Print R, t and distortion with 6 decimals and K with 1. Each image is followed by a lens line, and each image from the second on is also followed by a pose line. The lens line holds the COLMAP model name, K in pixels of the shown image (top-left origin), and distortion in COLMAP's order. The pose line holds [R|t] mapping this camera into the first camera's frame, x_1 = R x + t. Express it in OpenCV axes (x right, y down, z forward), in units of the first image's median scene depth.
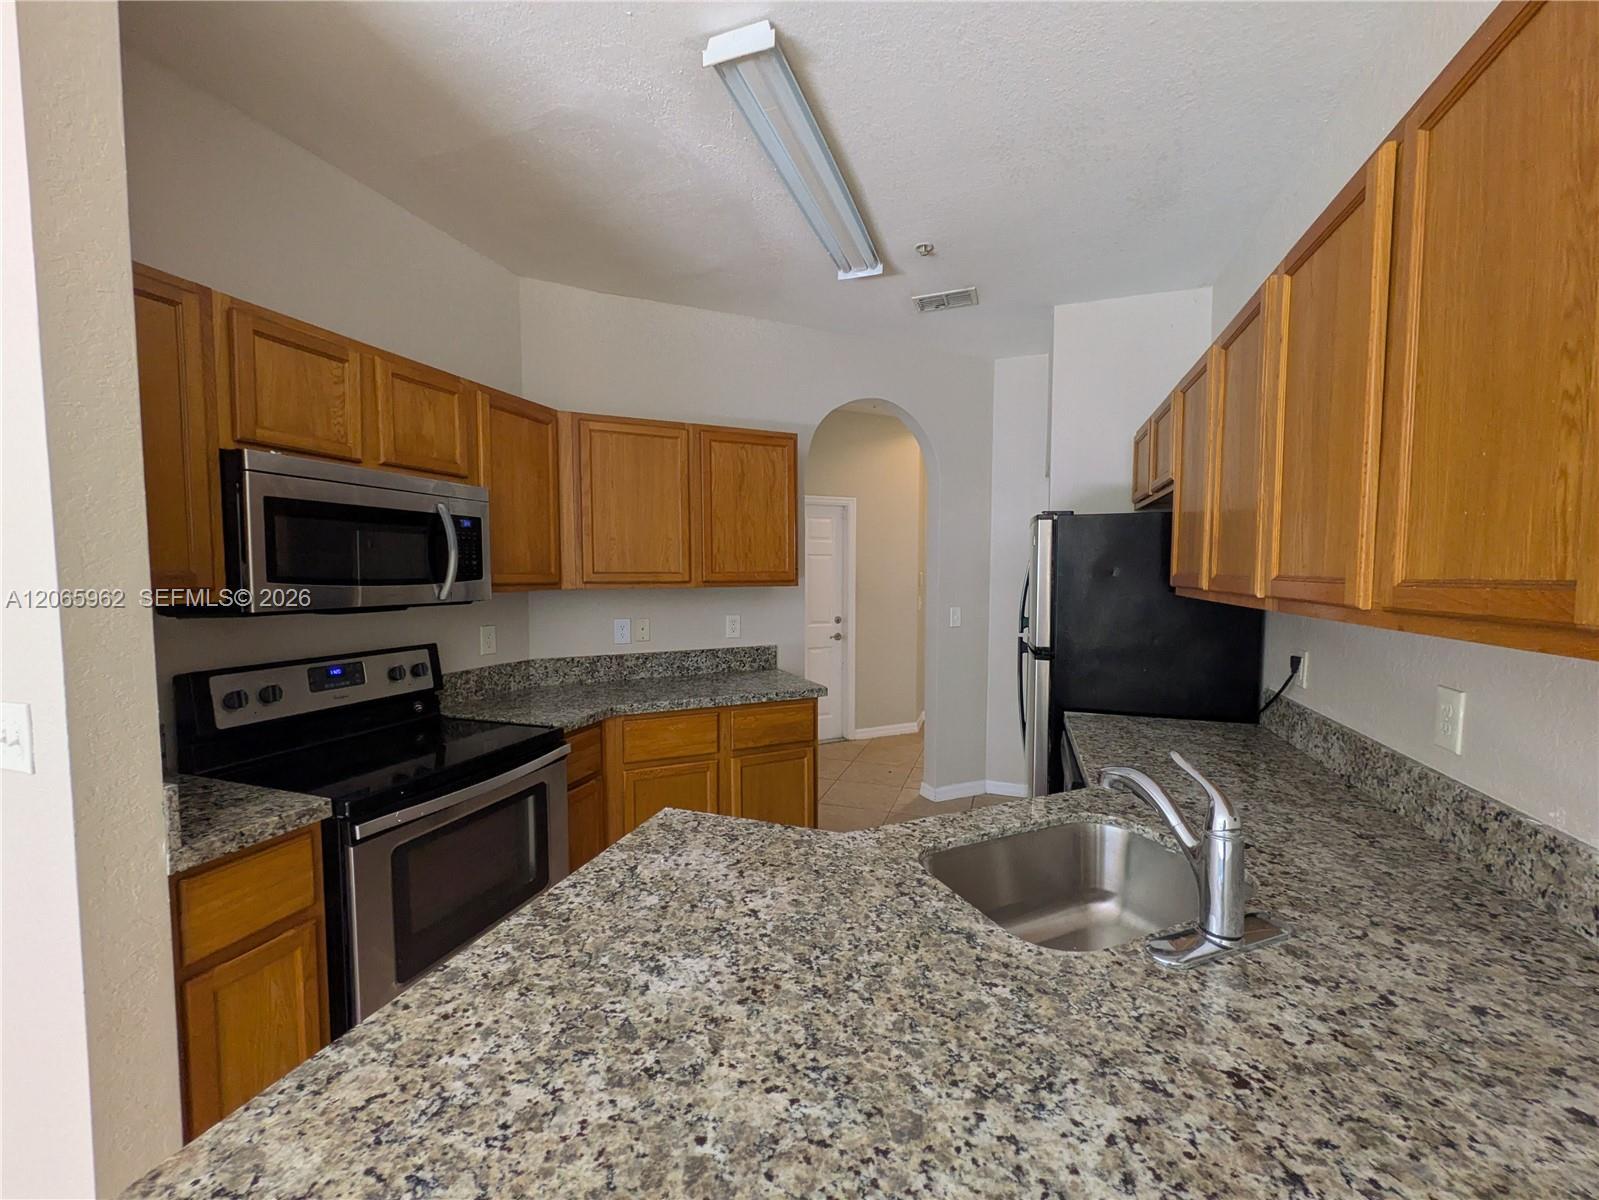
lens RADIAL K [[629.0, 0, 803.6], [0, 629.0, 603.4], [0, 0, 1]] dist [-0.000039, -0.000044]
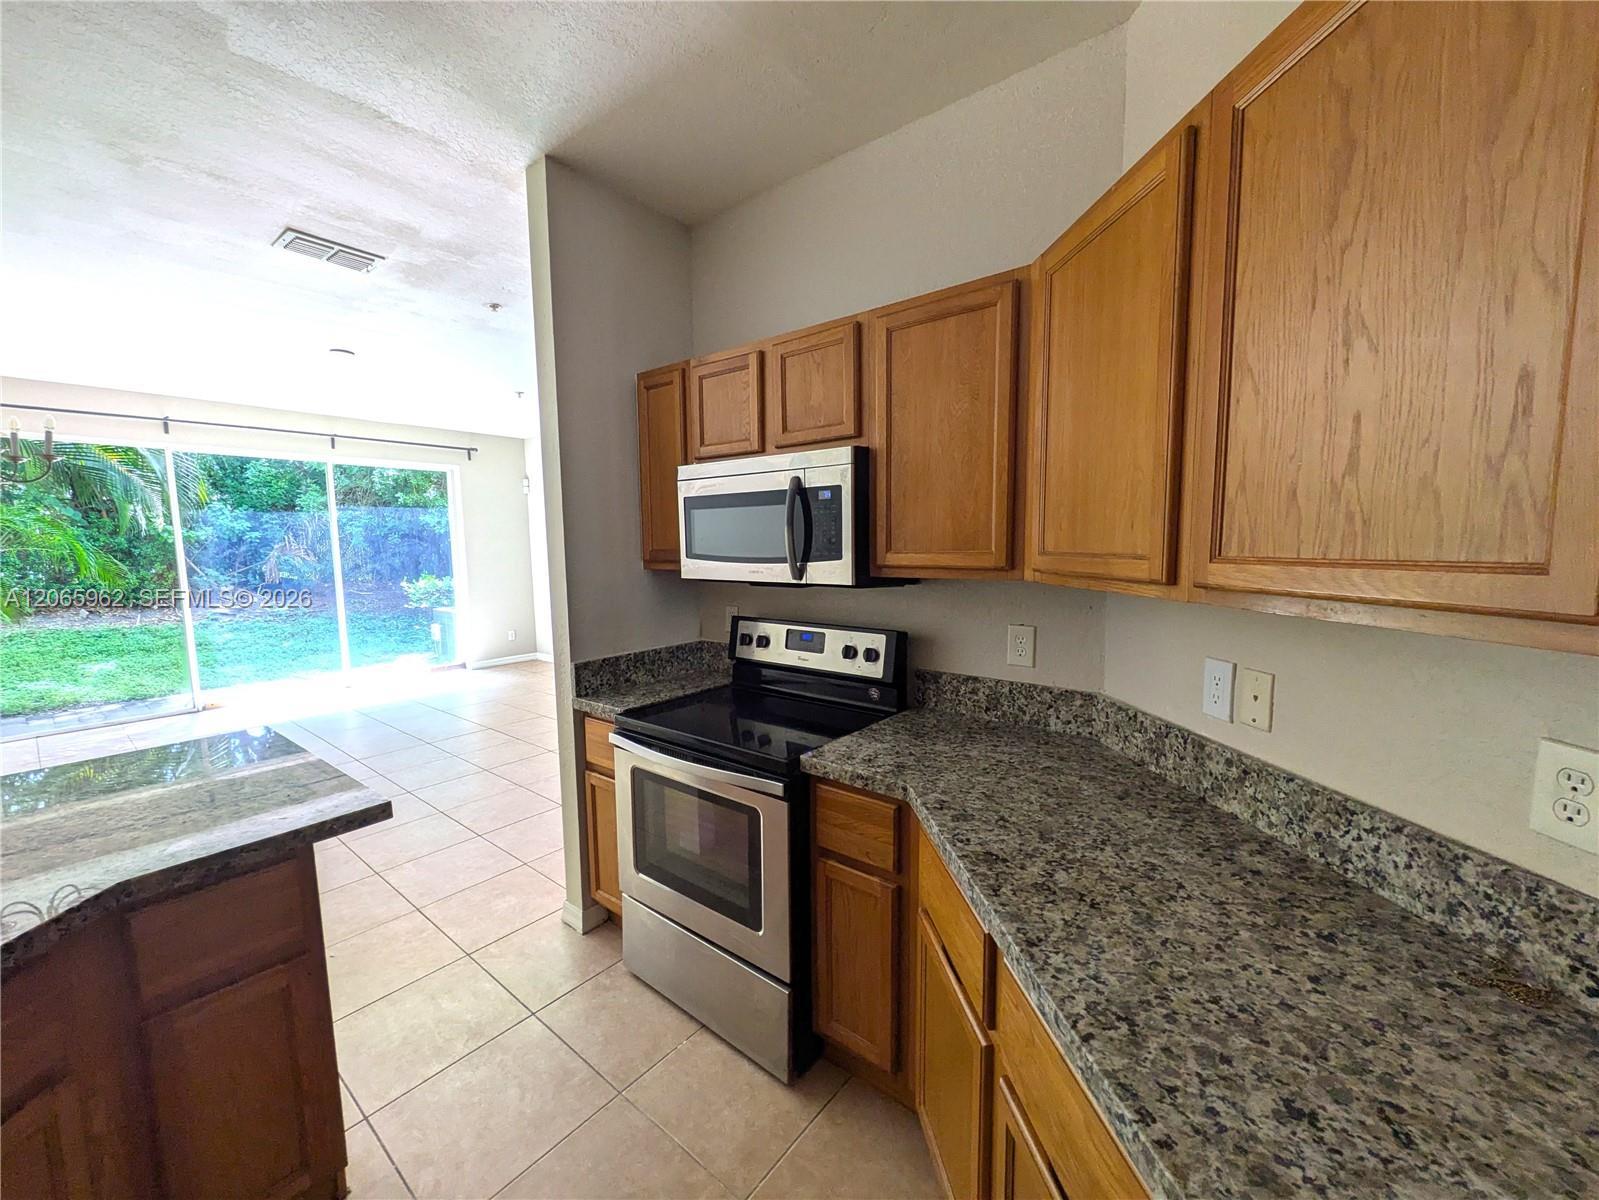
lens RADIAL K [[629.0, 0, 803.6], [0, 629.0, 603.4], [0, 0, 1]] dist [-0.000039, -0.000044]
pose [[-0.331615, 0.097196, -0.938394, 0.283657], [-0.037982, 0.992497, 0.116222, -0.073481], [0.942650, 0.074183, -0.325435, 1.191256]]
